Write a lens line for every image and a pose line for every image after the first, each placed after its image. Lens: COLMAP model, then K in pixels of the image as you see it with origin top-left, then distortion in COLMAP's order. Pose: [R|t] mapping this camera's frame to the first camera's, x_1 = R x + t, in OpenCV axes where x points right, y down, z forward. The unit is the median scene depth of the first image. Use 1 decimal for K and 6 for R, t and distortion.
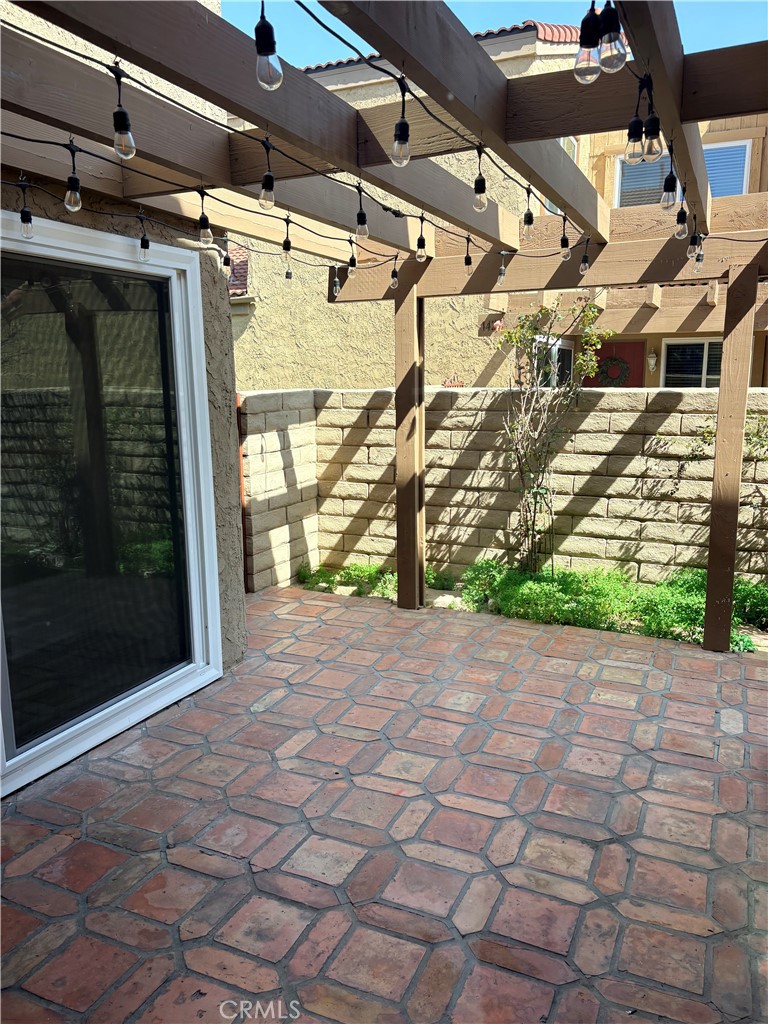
lens RADIAL K [[780.3, 0, 384.0], [0, 780.3, 512.0], [0, 0, 1]] dist [0.085011, -0.089748]
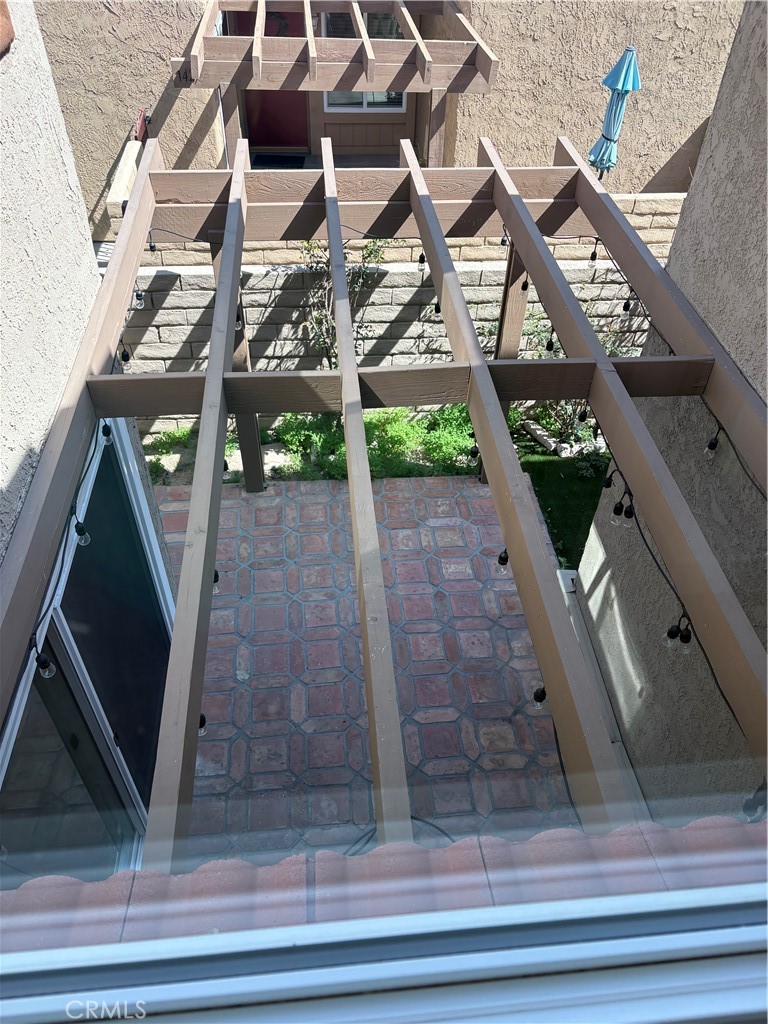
lens RADIAL K [[780.3, 0, 384.0], [0, 780.3, 512.0], [0, 0, 1]] dist [0.085011, -0.089748]
pose [[0.865601, -0.323101, 0.382545, -0.284167], [0.052109, 0.817944, 0.572934, -0.557446], [-0.498015, -0.475998, 0.724849, 0.031563]]
